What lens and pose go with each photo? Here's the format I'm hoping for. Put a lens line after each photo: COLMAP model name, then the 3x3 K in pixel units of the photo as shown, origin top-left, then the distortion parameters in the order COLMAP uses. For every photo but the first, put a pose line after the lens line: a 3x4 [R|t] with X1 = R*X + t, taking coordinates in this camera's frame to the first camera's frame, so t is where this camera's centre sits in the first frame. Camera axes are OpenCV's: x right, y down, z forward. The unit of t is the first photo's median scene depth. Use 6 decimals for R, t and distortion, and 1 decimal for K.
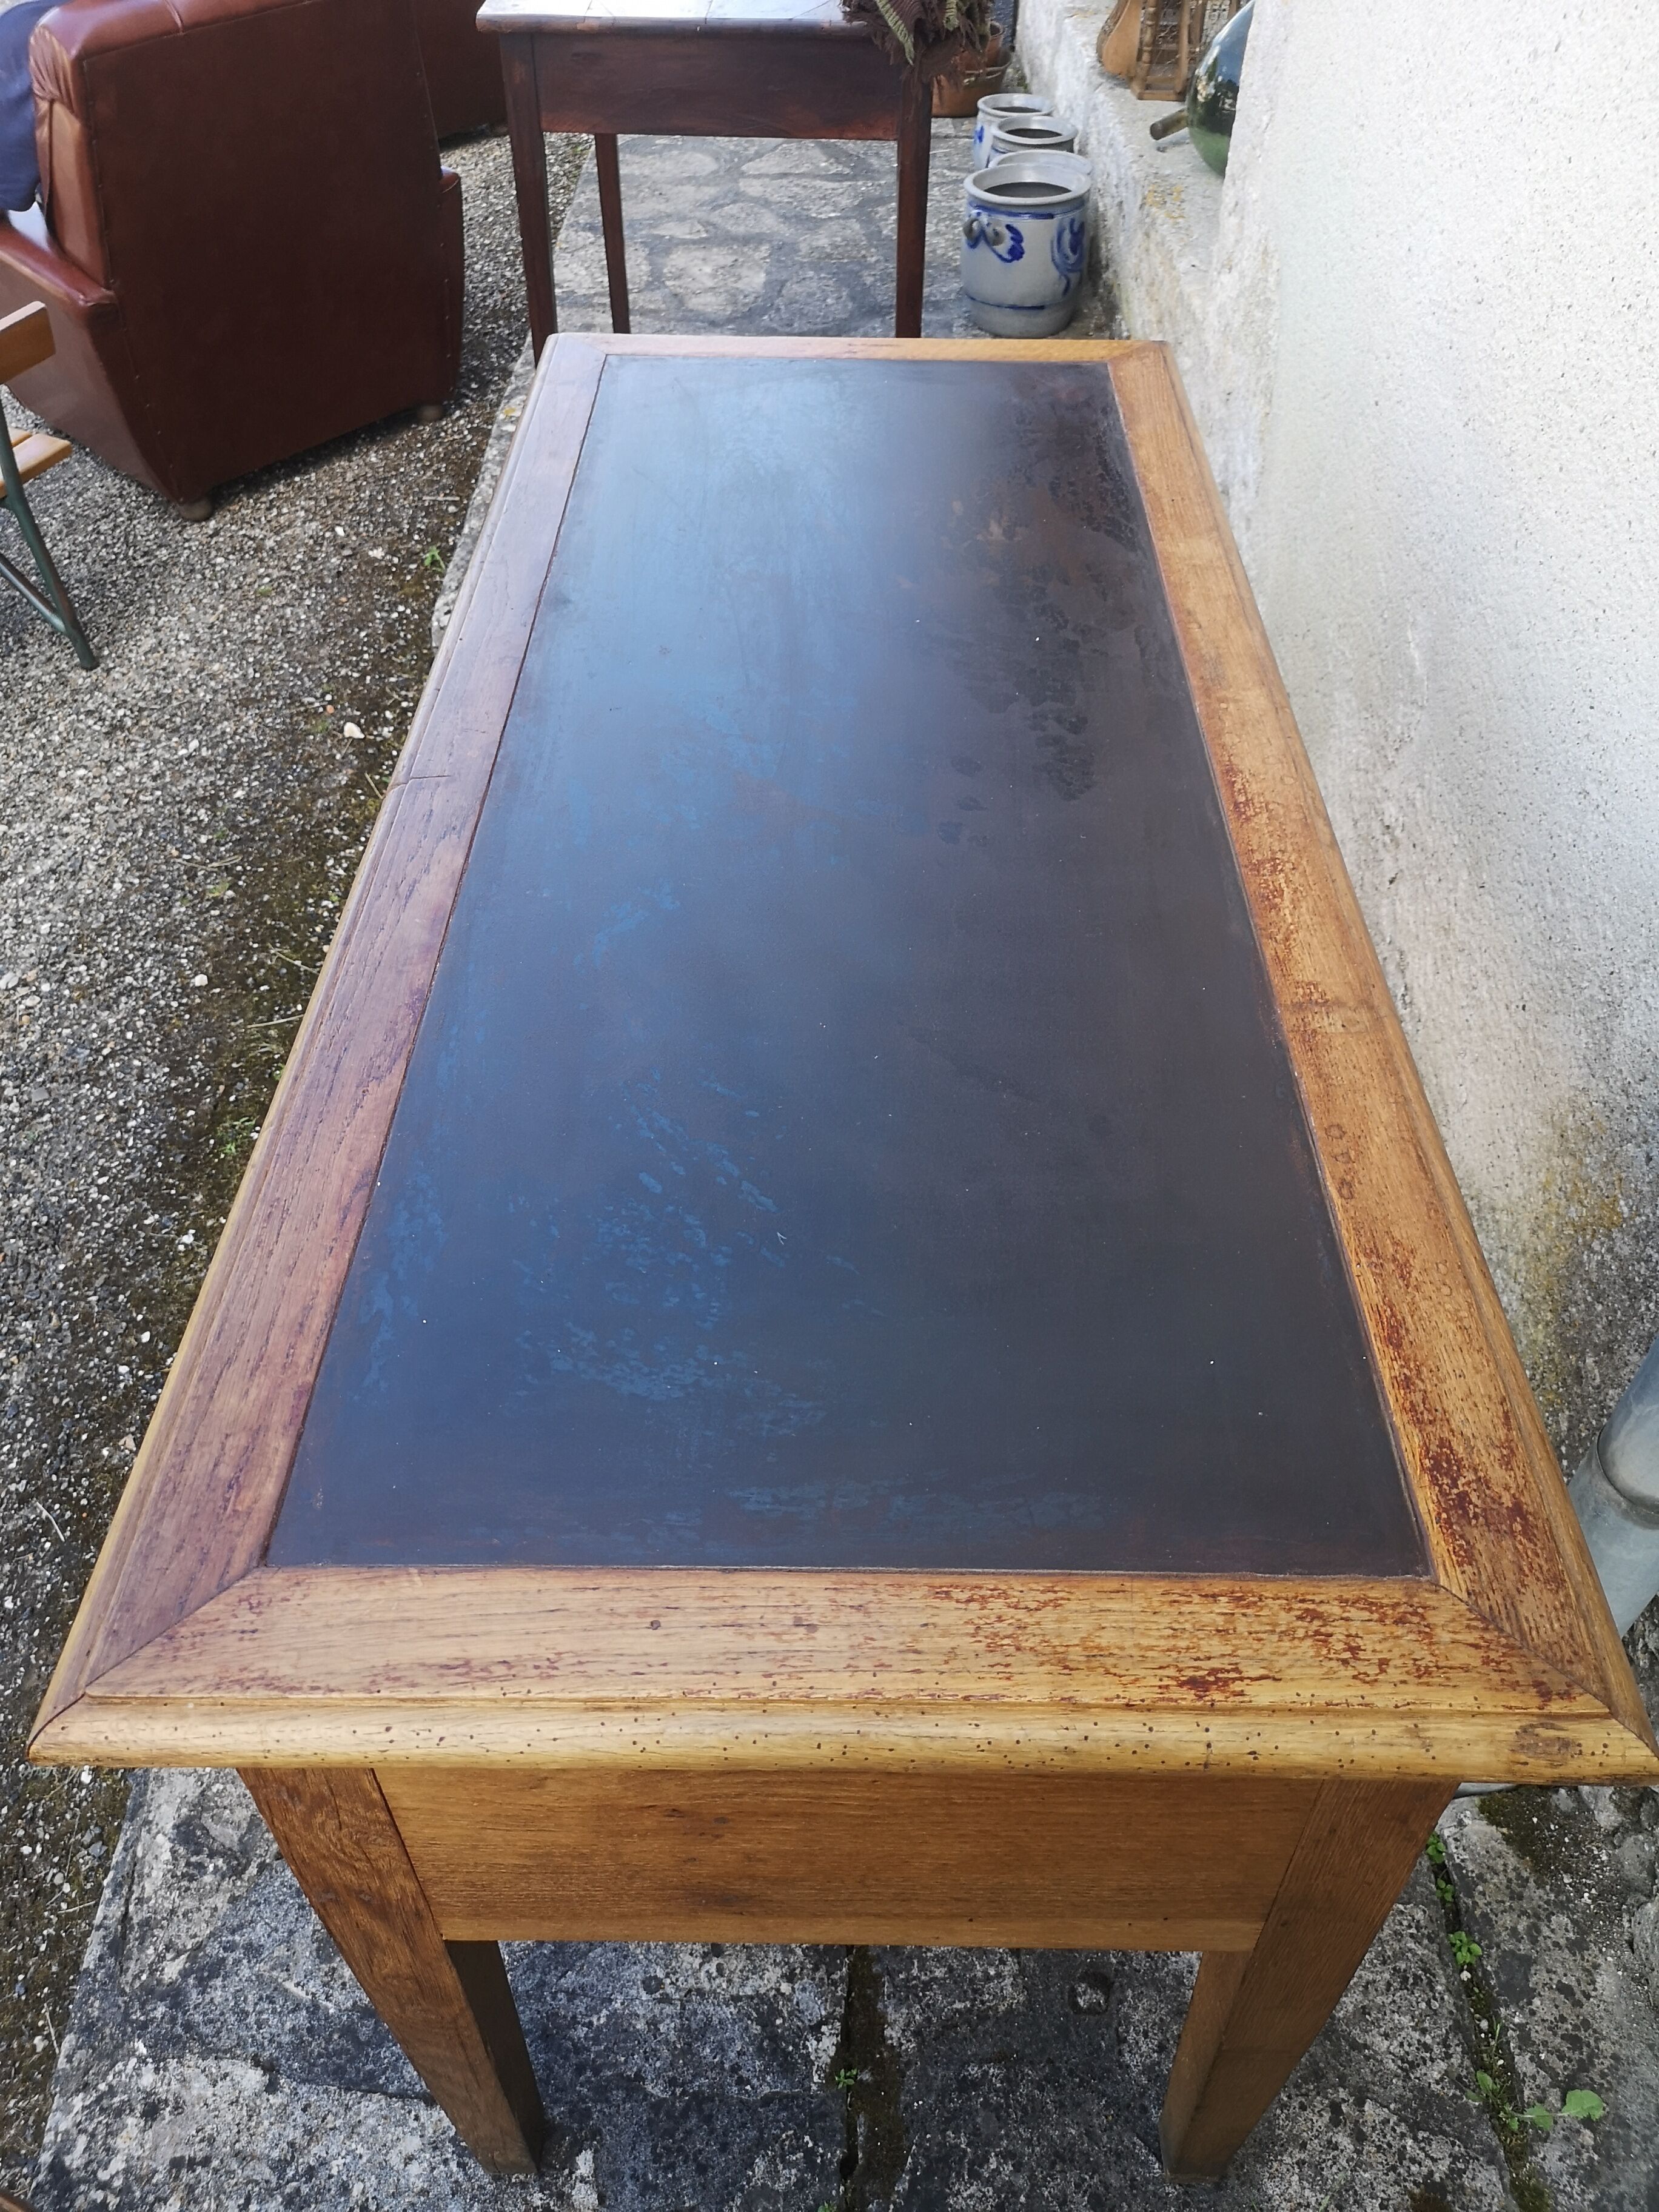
lens RADIAL K [[1757.4, 0, 844.4], [0, 1757.4, 1089.5], [0, 0, 1]] dist [0.037443, -0.047621]
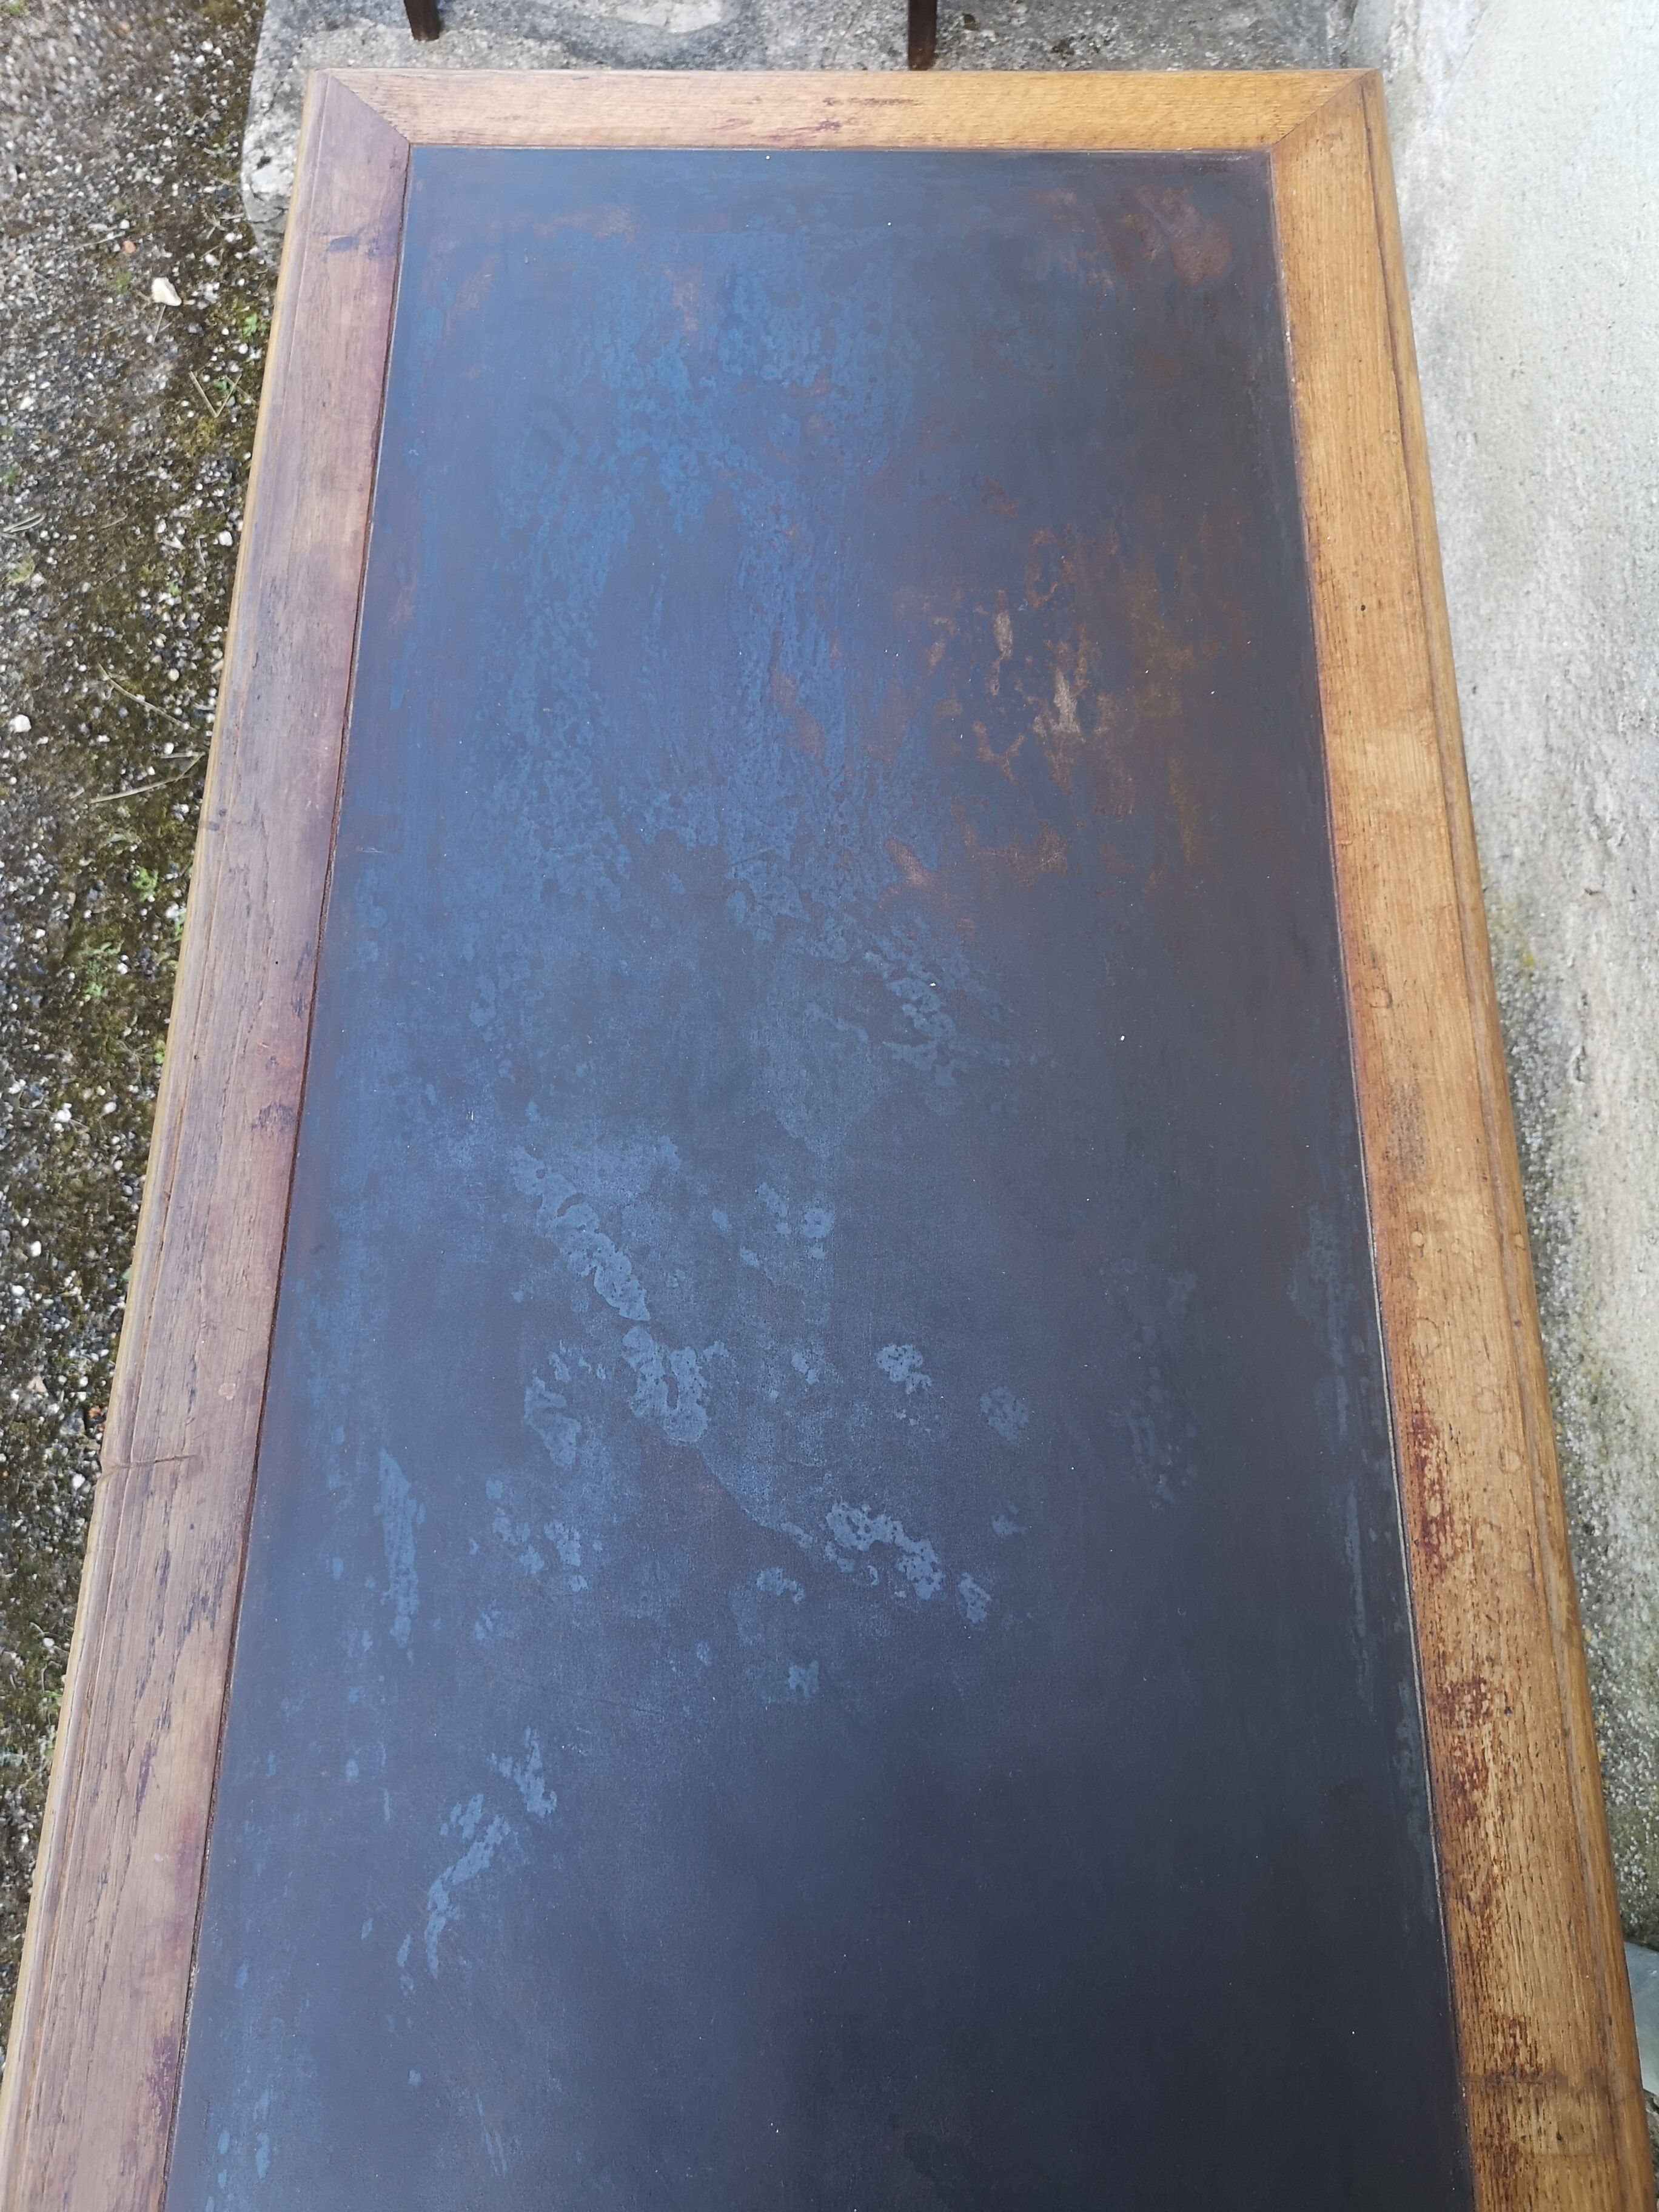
lens RADIAL K [[1757.4, 0, 848.0], [0, 1757.4, 1149.6], [0, 0, 1]] dist [0.037443, -0.047621]
pose [[0.999947, -0.006092, -0.008303, 0.016248], [0.009225, 0.888256, 0.459256, -0.479661], [0.004577, -0.459308, 0.888265, 0.410022]]
